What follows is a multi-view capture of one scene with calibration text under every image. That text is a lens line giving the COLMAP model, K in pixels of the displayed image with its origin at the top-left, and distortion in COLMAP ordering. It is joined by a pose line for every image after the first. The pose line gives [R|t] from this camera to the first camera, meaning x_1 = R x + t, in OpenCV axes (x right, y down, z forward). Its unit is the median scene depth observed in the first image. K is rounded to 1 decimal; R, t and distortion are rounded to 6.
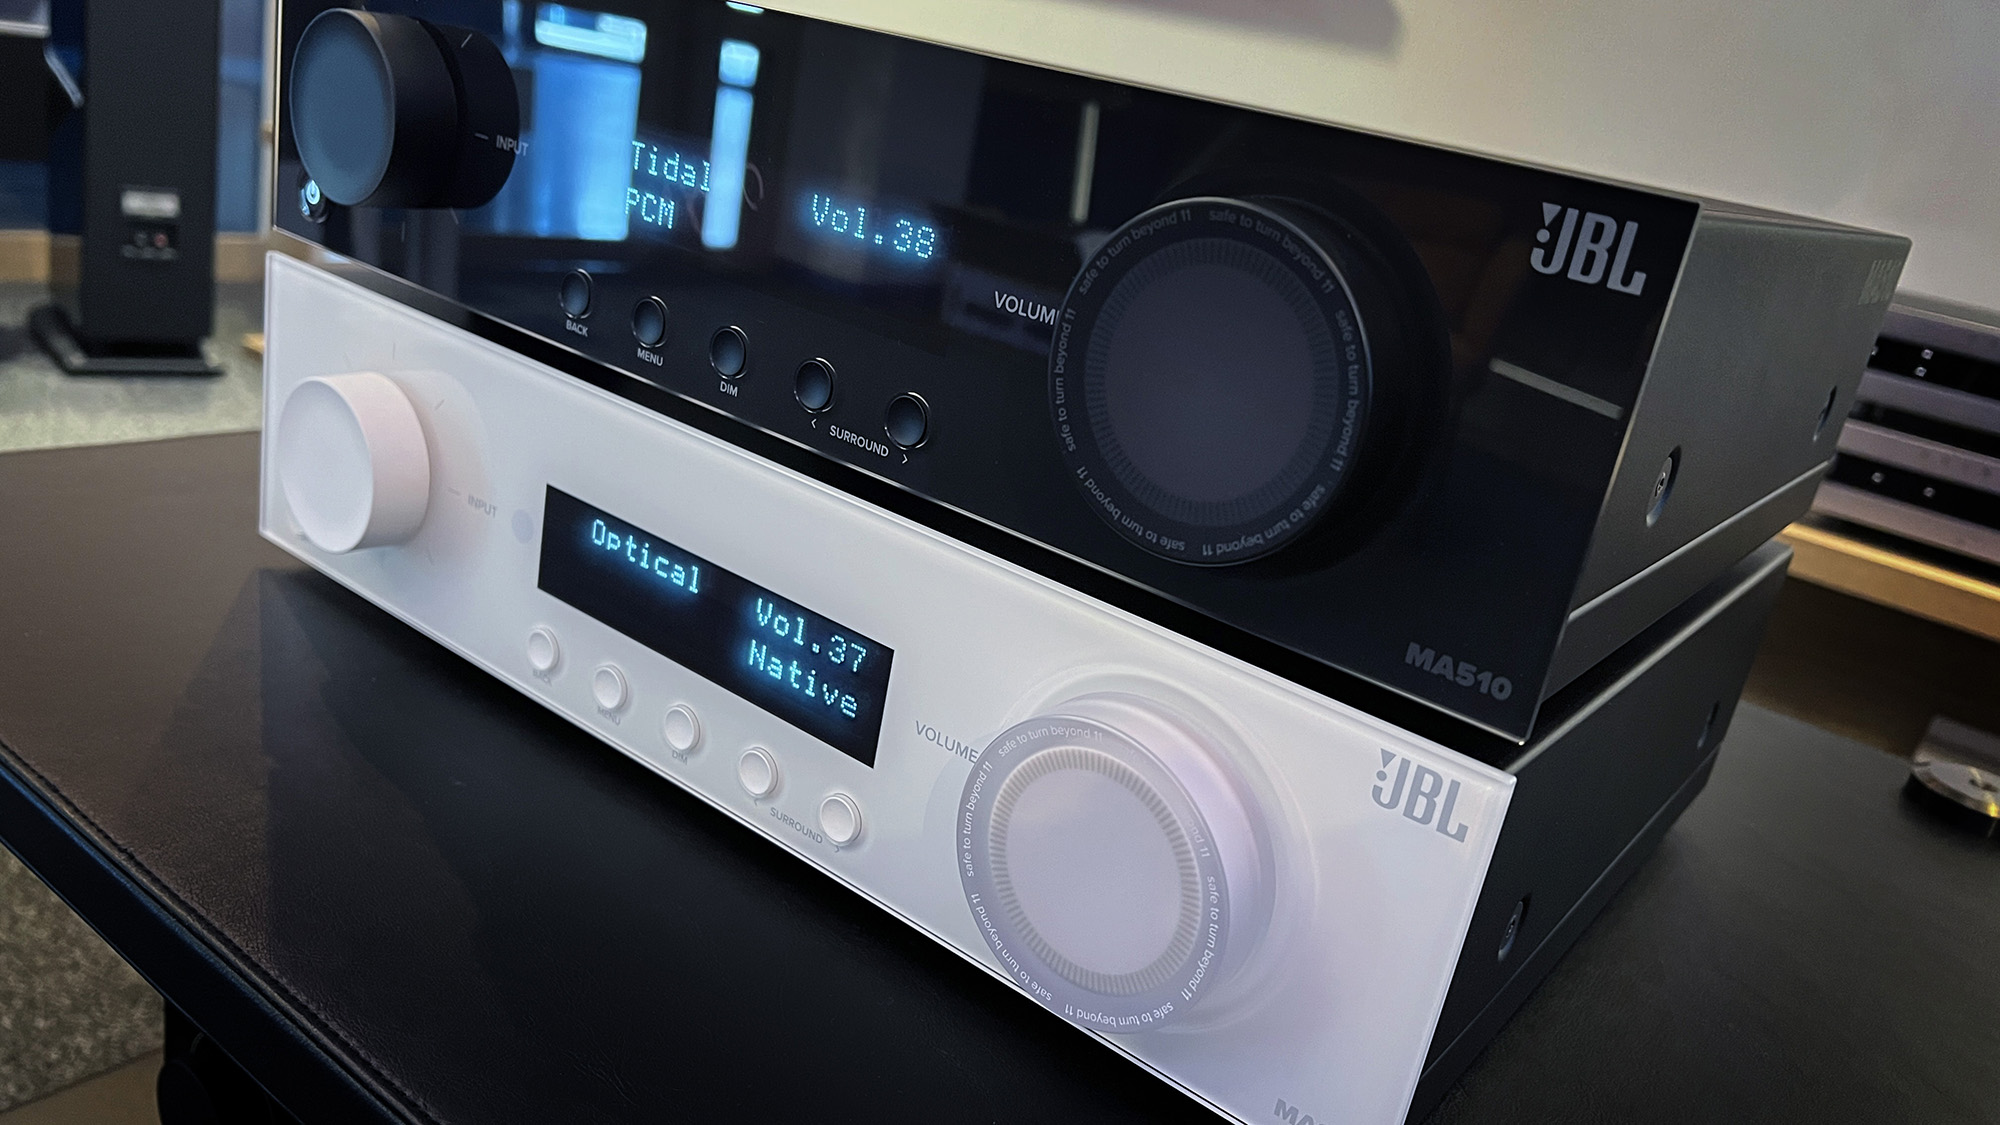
lens RADIAL K [[1524.1, 0, 1000.0], [0, 1524.1, 562.5], [0, 0, 1]] dist [0.090031, -0.225541]
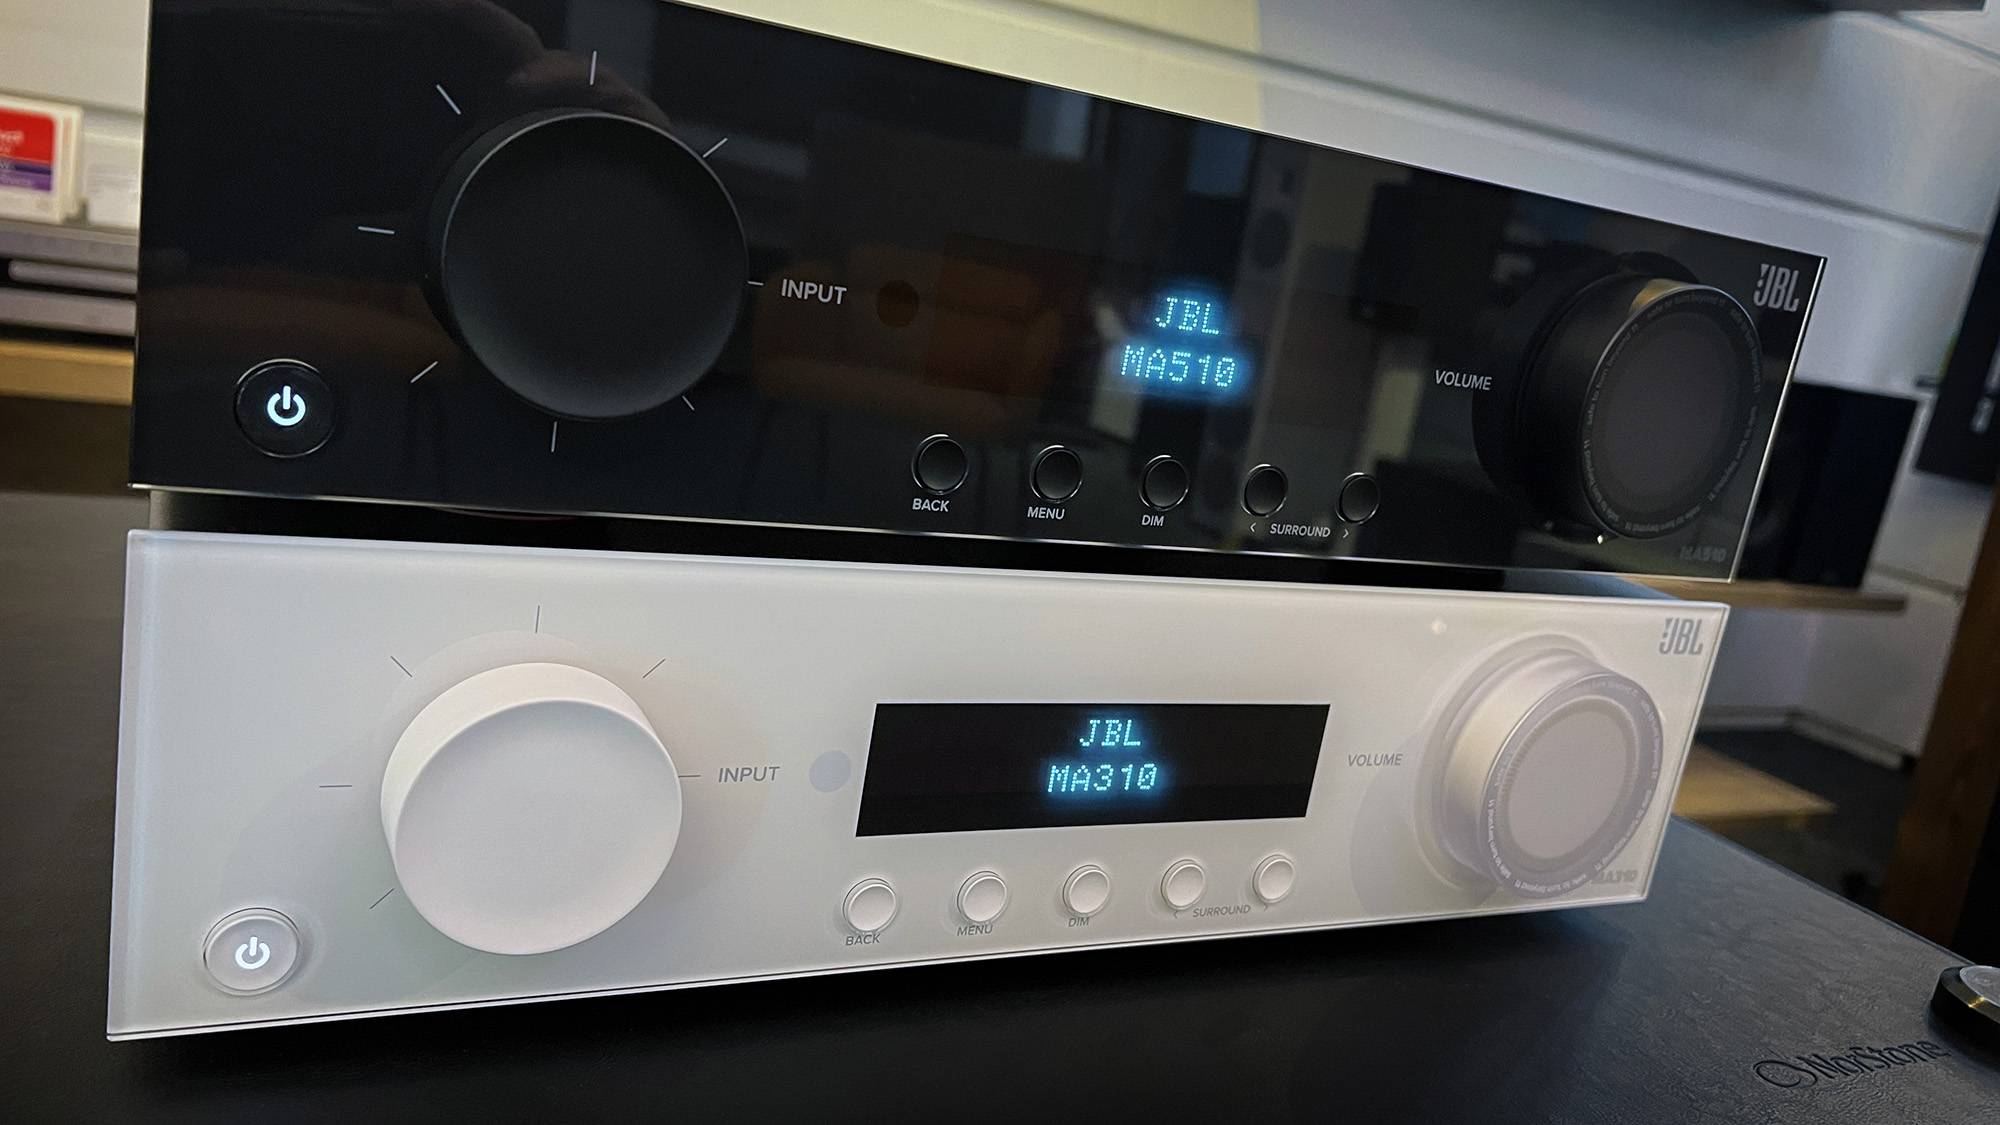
lens RADIAL K [[1524.1, 0, 1000.0], [0, 1524.1, 562.5], [0, 0, 1]] dist [0.090031, -0.225541]
pose [[0.457785, -0.297486, 0.837816, -1.346982], [0.212669, 0.951641, 0.221699, -0.420093], [-0.863252, 0.076687, 0.498913, 0.813421]]
